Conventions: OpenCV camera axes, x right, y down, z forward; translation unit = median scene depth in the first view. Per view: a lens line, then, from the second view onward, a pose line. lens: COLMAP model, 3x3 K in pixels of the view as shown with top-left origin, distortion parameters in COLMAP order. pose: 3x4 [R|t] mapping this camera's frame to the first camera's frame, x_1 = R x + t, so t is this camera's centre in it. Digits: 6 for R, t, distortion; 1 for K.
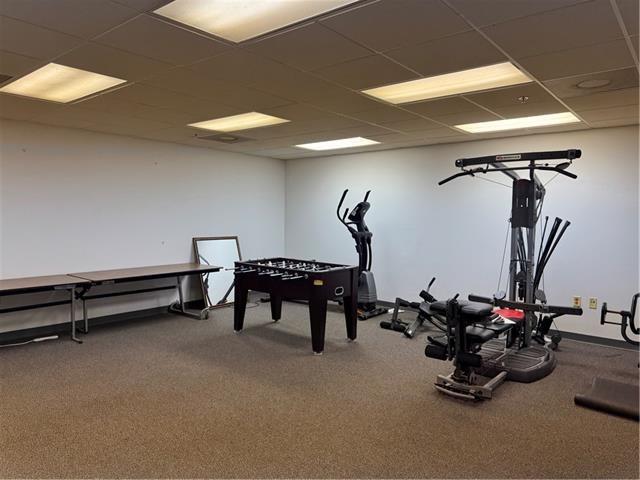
lens RADIAL K [[448.3, 0, 322.7], [0, 448.3, 243.1], [0, 0, 1]] dist [0.005979, -0.037447]
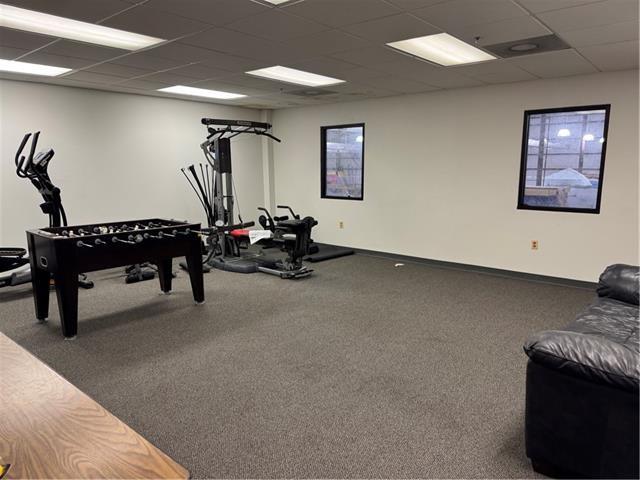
lens RADIAL K [[448.3, 0, 320.4], [0, 448.3, 240.2], [0, 0, 1]] dist [0.005979, -0.037447]
pose [[0.019696, -0.182085, 0.983086, -0.968281], [0.062311, 0.981588, 0.180559, -0.062099], [-0.997862, 0.057700, 0.030679, 0.659229]]
